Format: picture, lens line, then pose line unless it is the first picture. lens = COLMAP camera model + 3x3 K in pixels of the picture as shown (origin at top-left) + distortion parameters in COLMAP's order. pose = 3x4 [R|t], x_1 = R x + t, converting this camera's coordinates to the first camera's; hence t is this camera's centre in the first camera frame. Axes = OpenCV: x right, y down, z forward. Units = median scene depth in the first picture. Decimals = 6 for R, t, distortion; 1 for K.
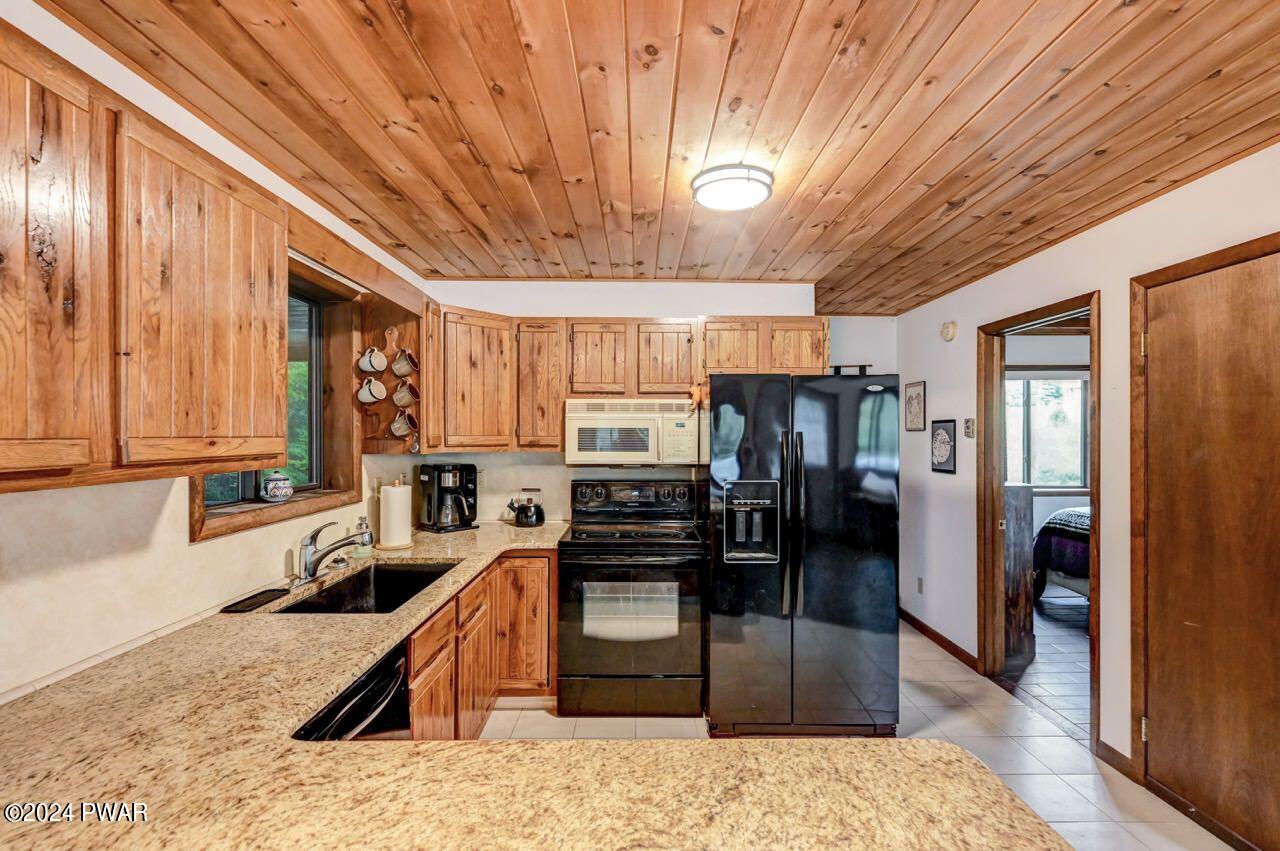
lens RADIAL K [[556.3, 0, 646.2], [0, 556.3, 433.6], [0, 0, 1]] dist [0.000411, 0.000428]
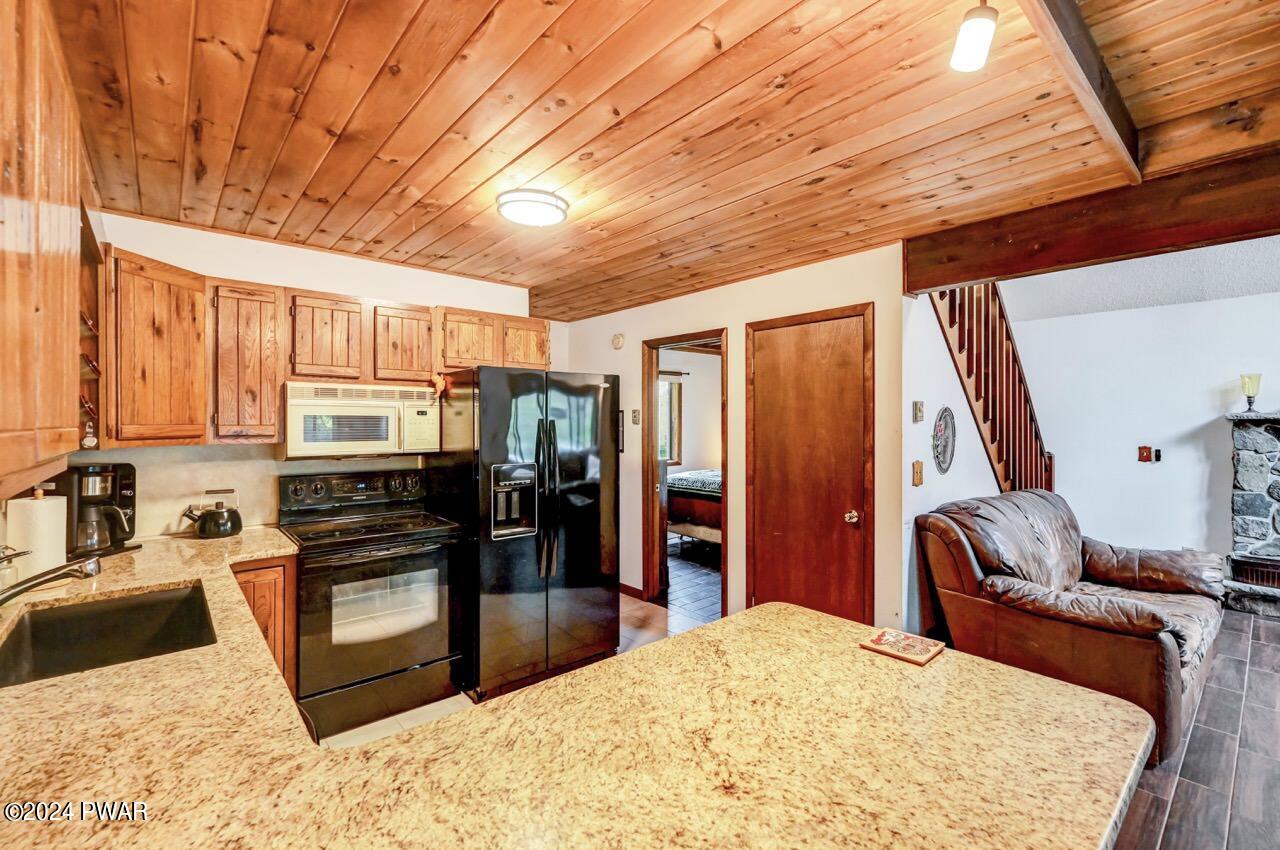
lens RADIAL K [[553.4, 0, 642.9], [0, 553.4, 420.8], [0, 0, 1]] dist [0.000218, 0.000257]
pose [[0.762808, -0.001189, 0.646624, -0.305646], [0.001697, 0.999999, -0.000162, -0.000586], [-0.646623, 0.001221, 0.762809, -0.012735]]
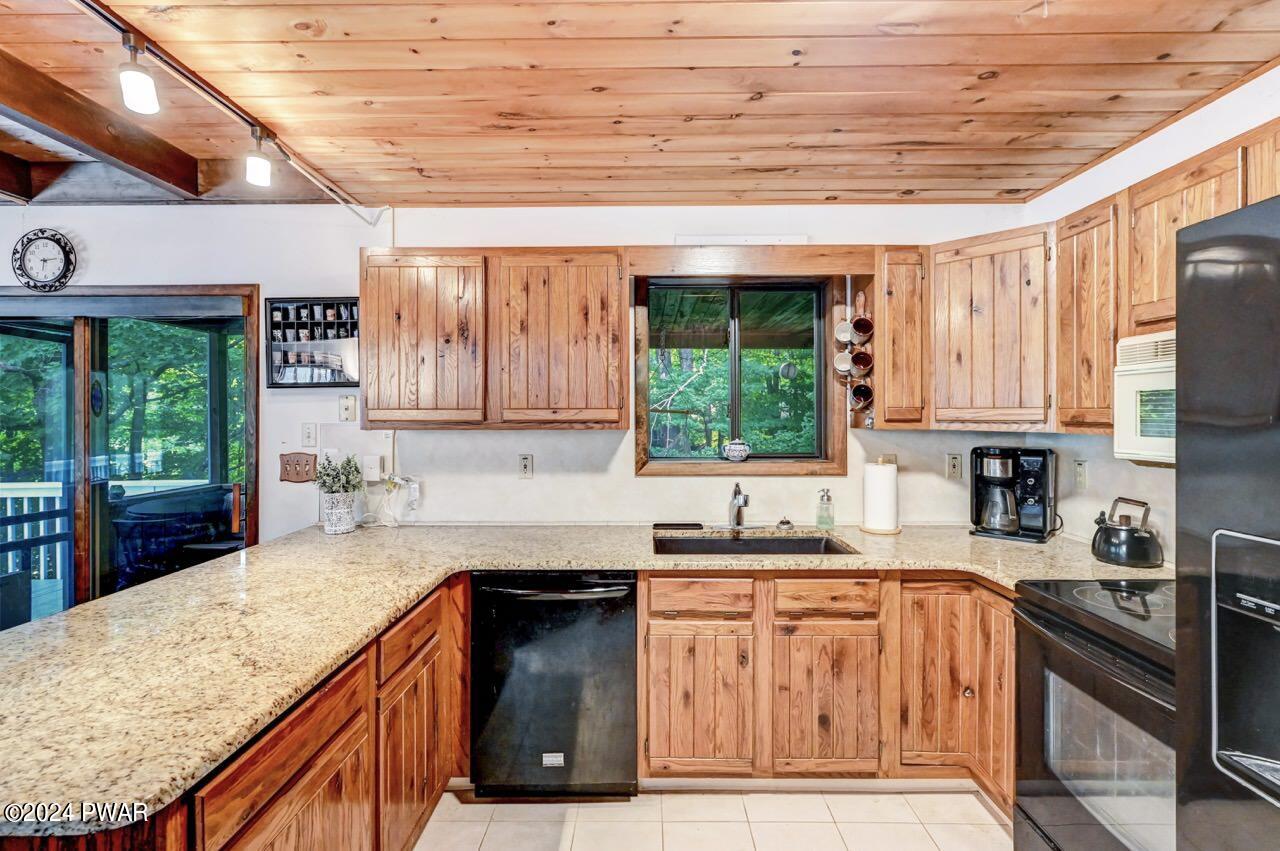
lens RADIAL K [[565.1, 0, 646.3], [0, 565.1, 416.8], [0, 0, 1]] dist [-0.002322, 0.000836]
pose [[-0.019187, 0.003179, -0.999811, 0.457866], [0.001485, 0.999994, 0.003151, 0.012468], [0.999815, -0.001424, -0.019191, 0.603997]]
